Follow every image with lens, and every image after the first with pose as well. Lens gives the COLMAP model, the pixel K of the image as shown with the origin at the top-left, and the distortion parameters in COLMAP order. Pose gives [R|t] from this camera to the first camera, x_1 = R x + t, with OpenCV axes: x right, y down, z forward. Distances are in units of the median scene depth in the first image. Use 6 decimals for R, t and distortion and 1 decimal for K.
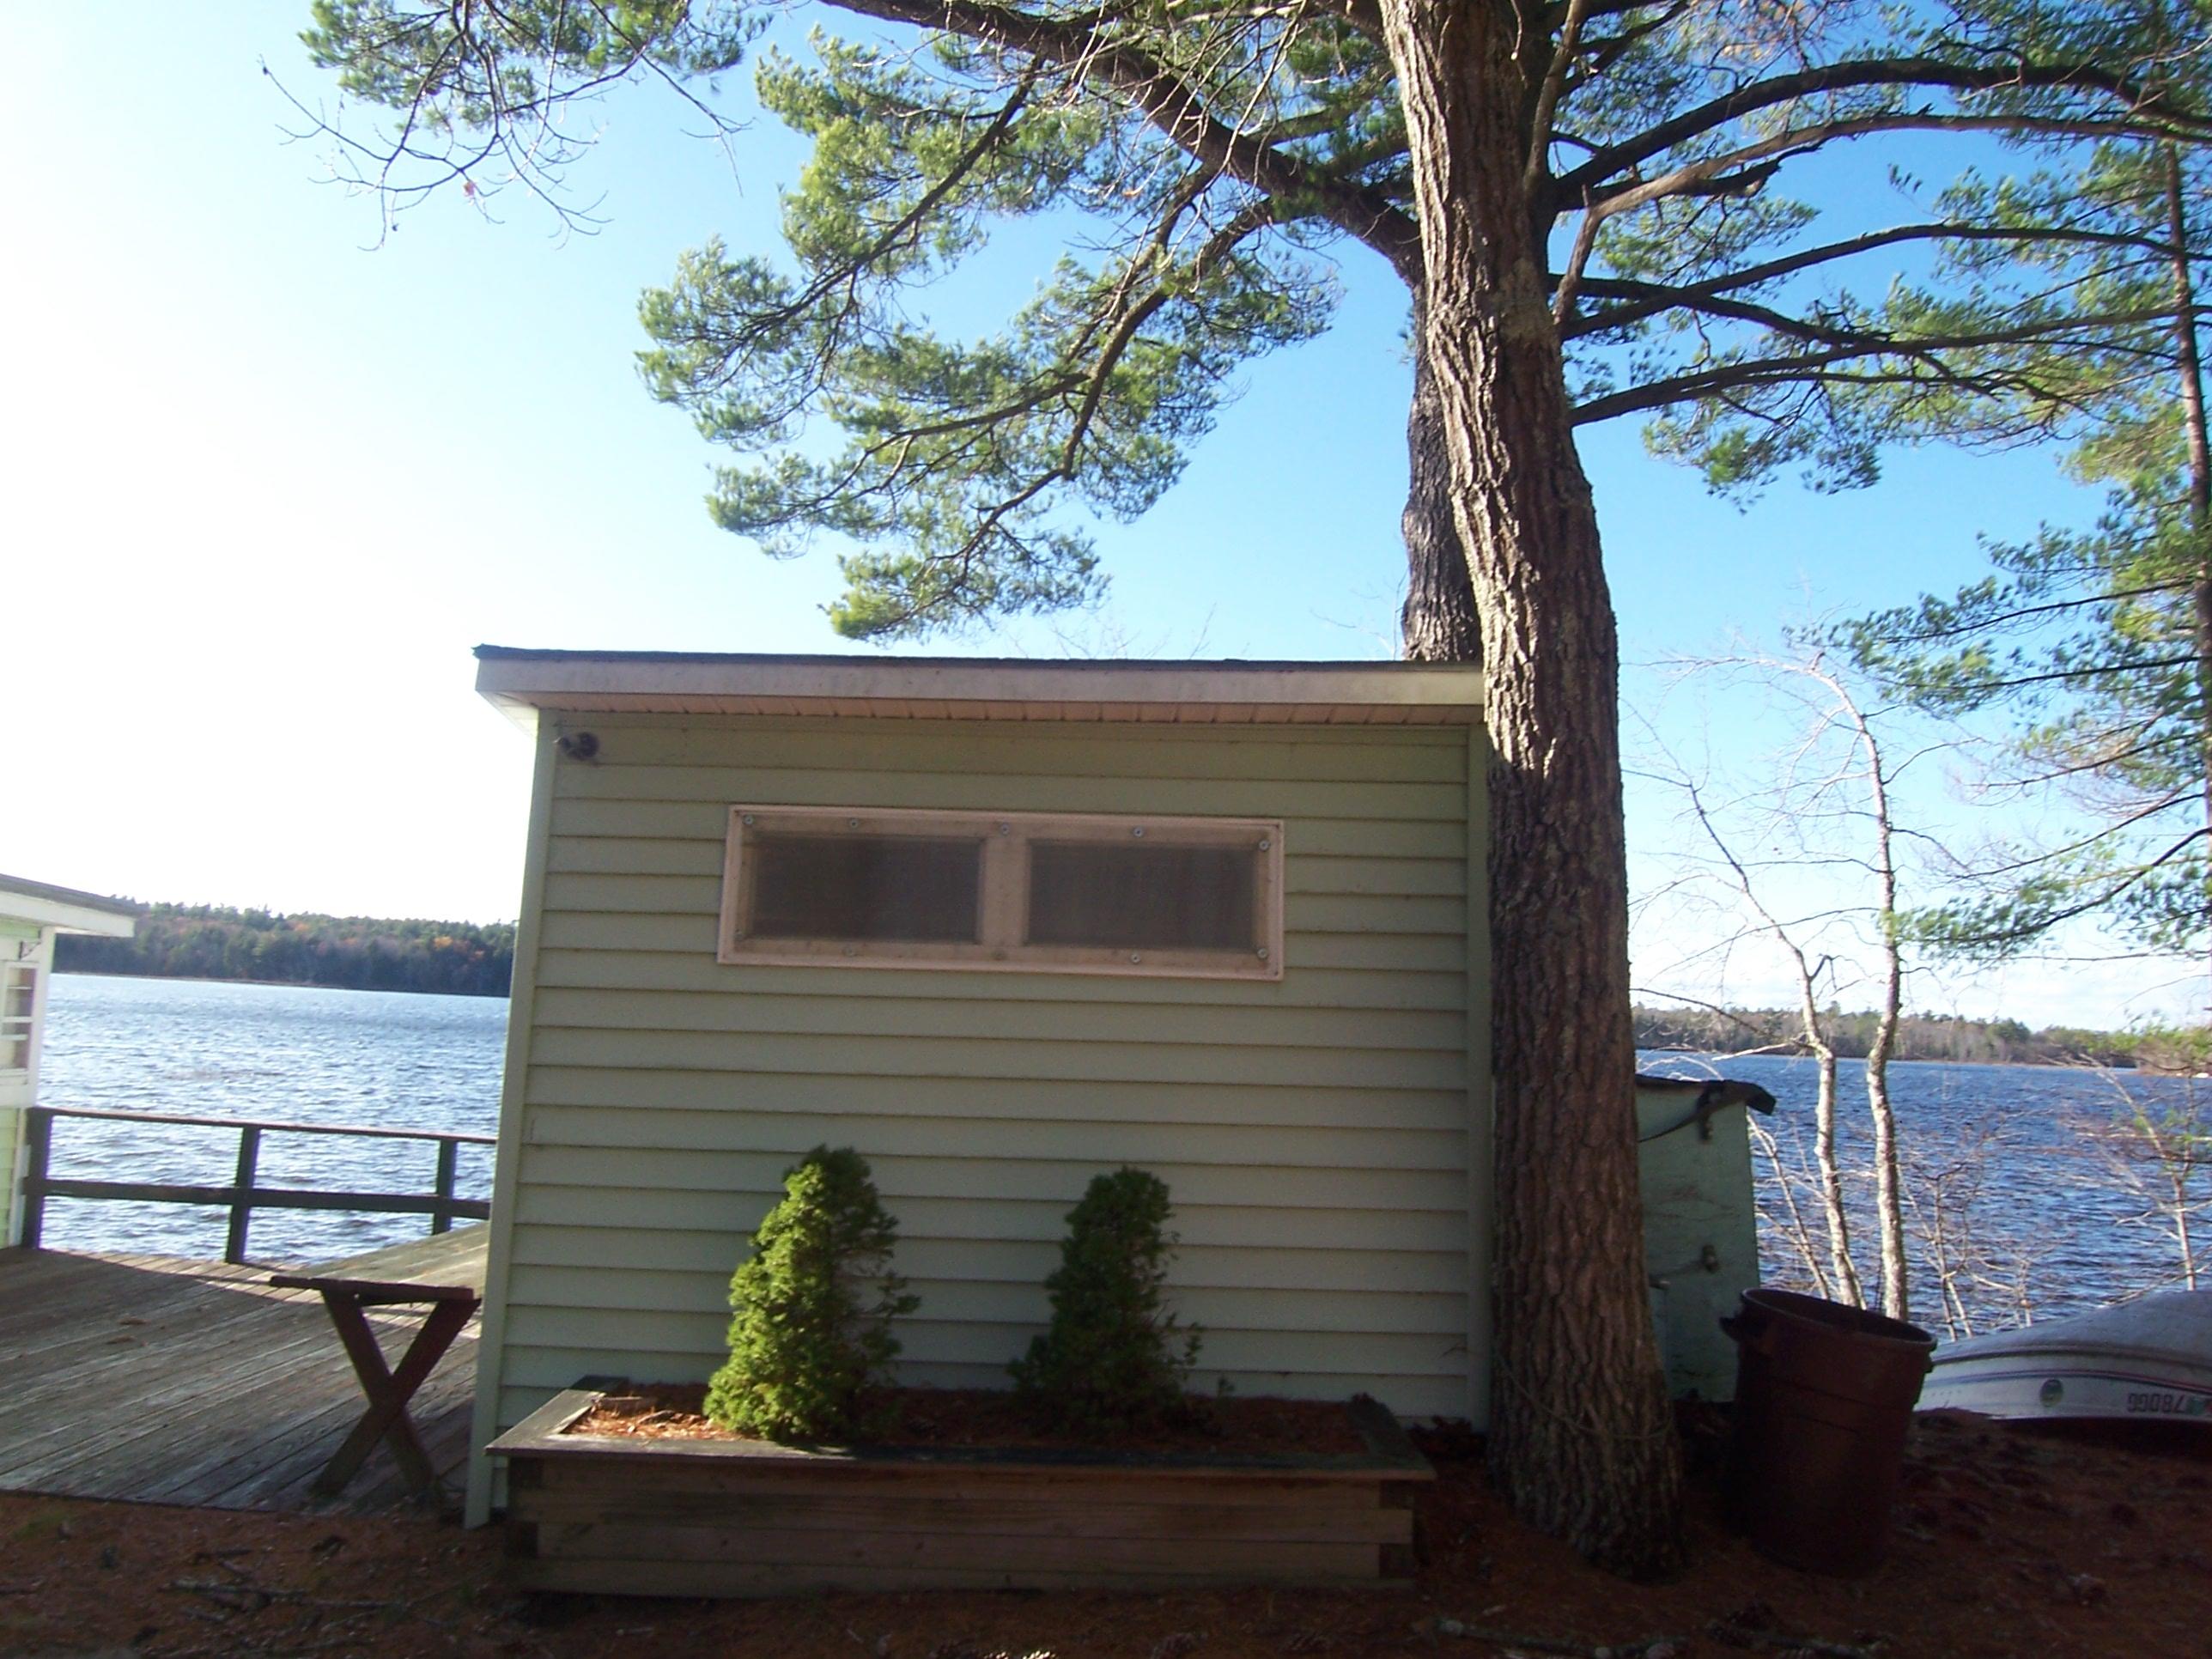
lens RADIAL K [[1478.5, 0, 1106.0], [0, 1478.5, 829.5], [0, 0, 1]] dist [-0.028096, -0.003147]
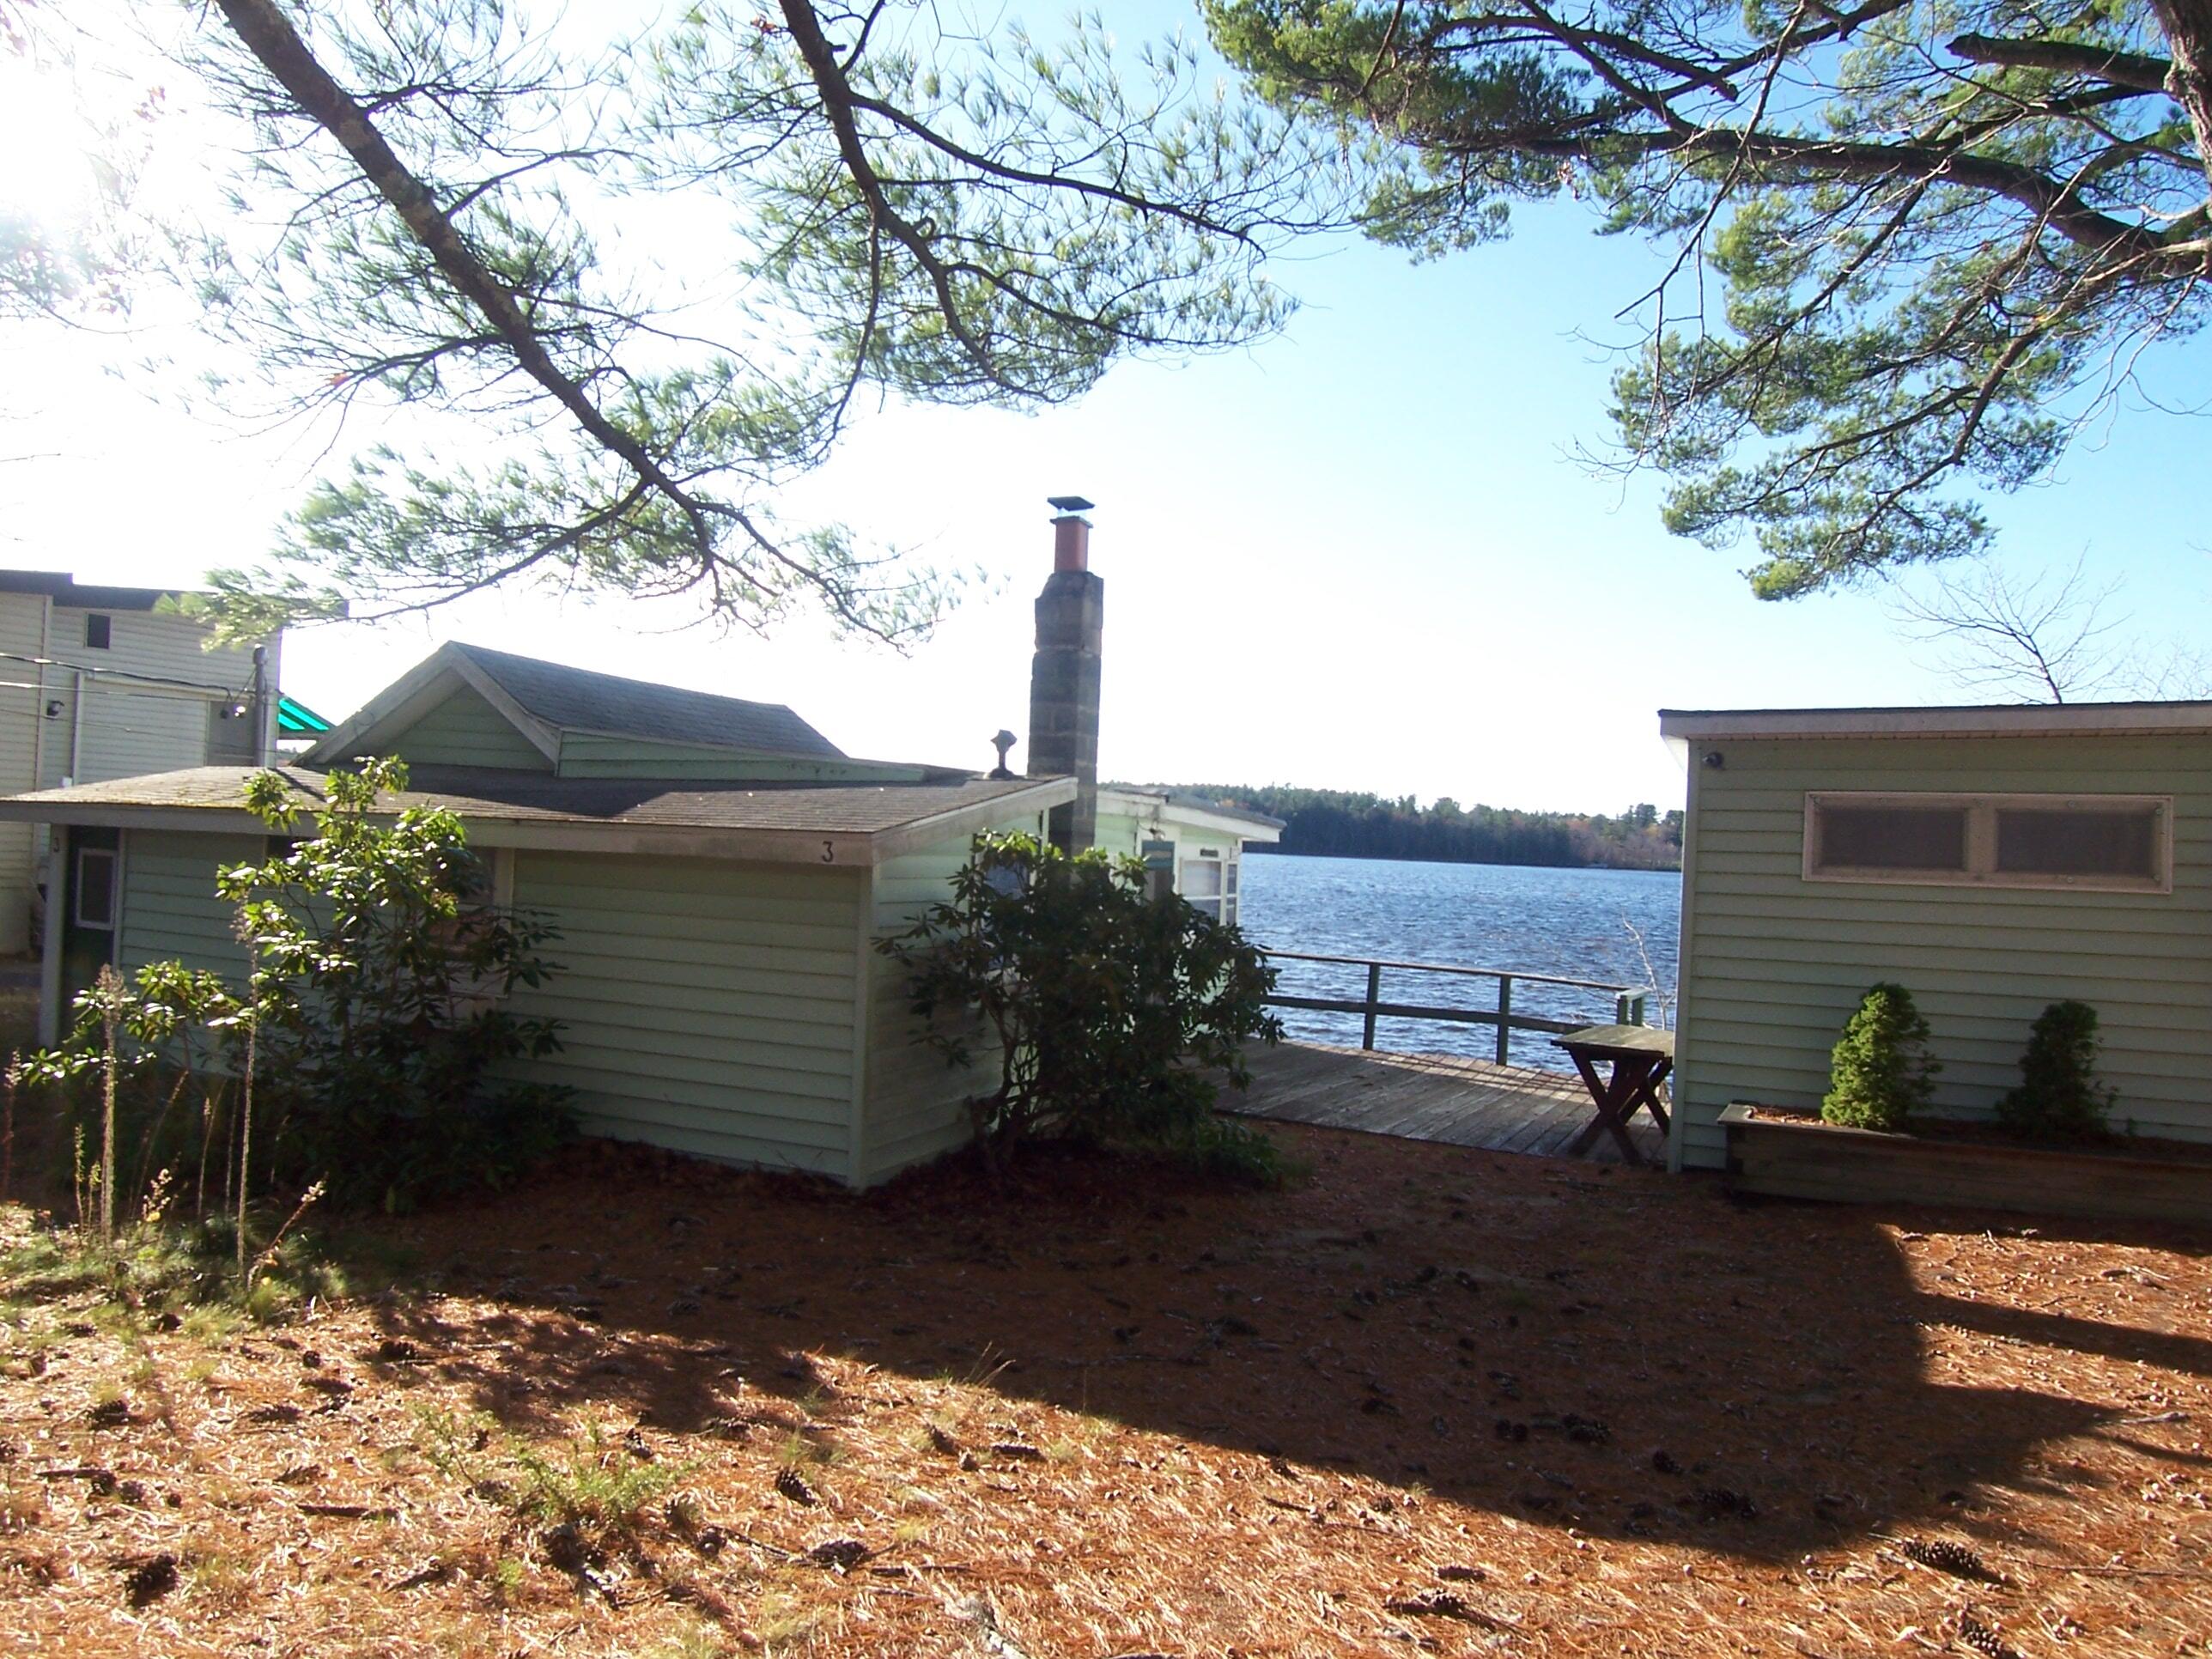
lens RADIAL K [[1494.5, 0, 1106.0], [0, 1494.5, 829.5], [0, 0, 1]] dist [-0.004035, -0.060063]
pose [[0.877047, -0.007094, -0.480353, -0.134361], [0.053567, 0.995100, 0.083110, -0.166129], [0.477410, -0.098622, 0.873129, -0.969838]]
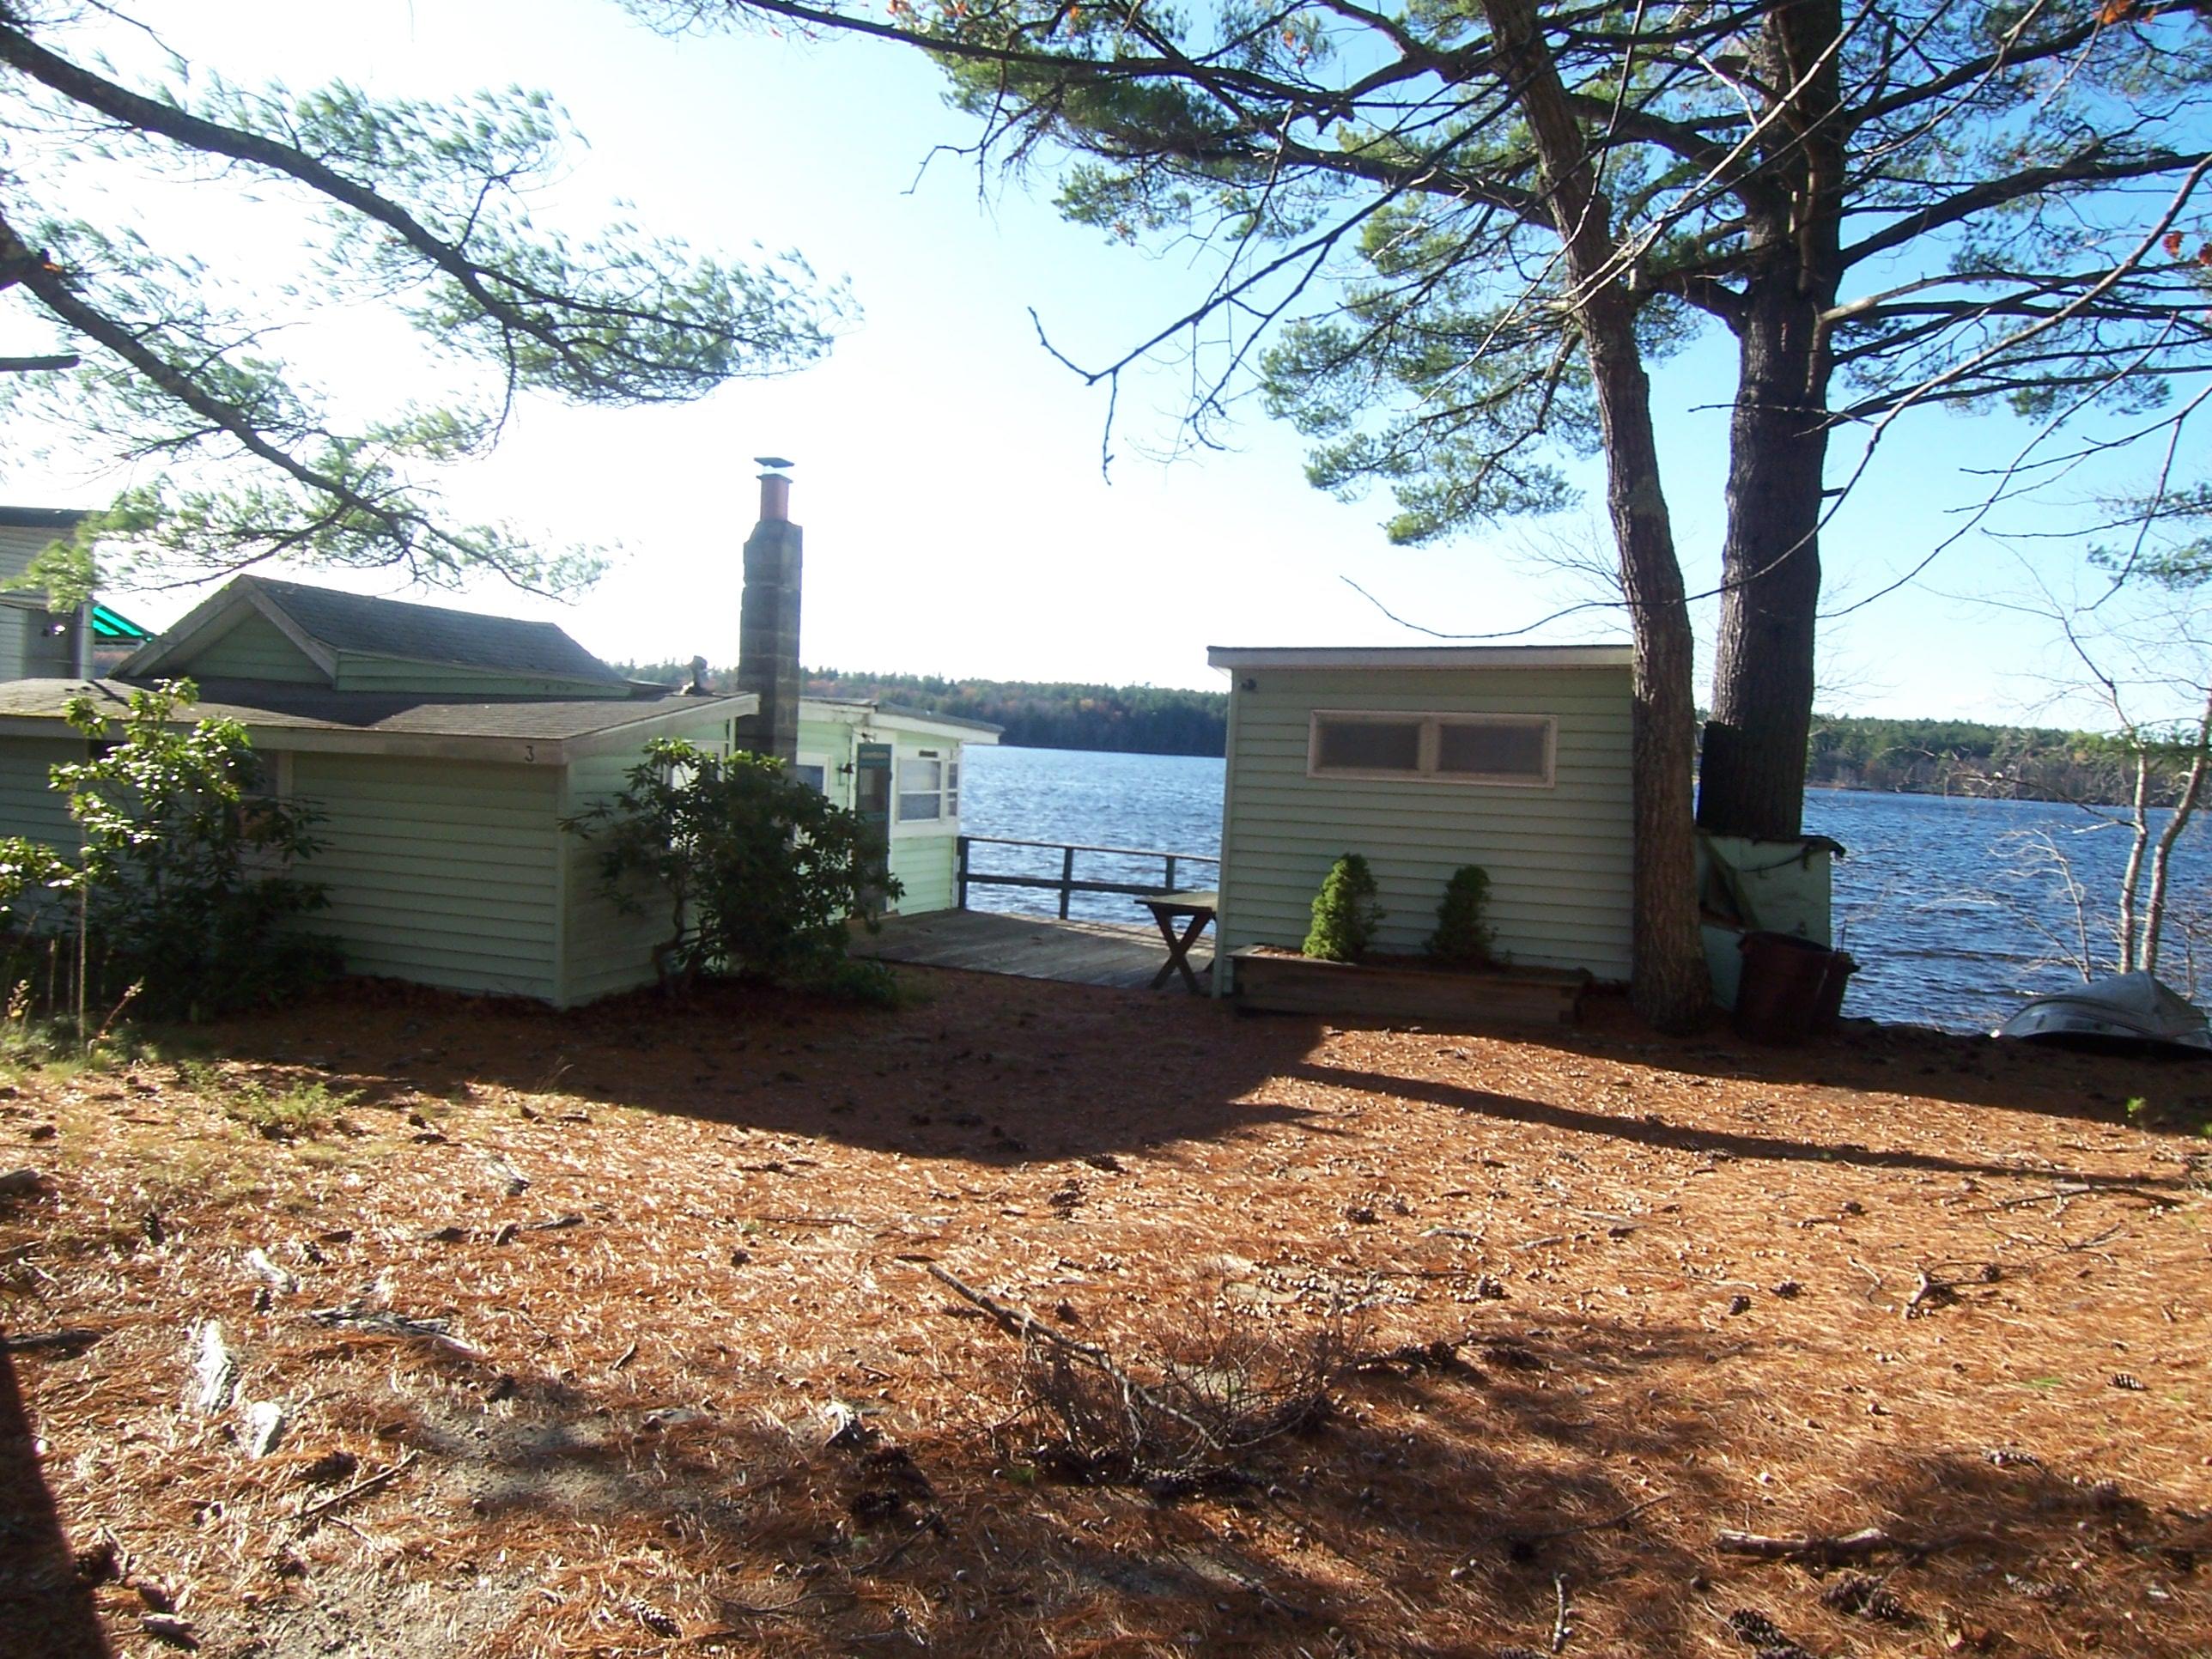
lens RADIAL K [[1494.5, 0, 1106.0], [0, 1494.5, 829.5], [0, 0, 1]] dist [-0.004035, -0.060063]
pose [[0.917809, 0.024053, -0.396292, 0.389824], [0.040934, 0.987111, 0.154716, -0.209705], [0.394906, -0.158222, 0.904995, -1.300630]]
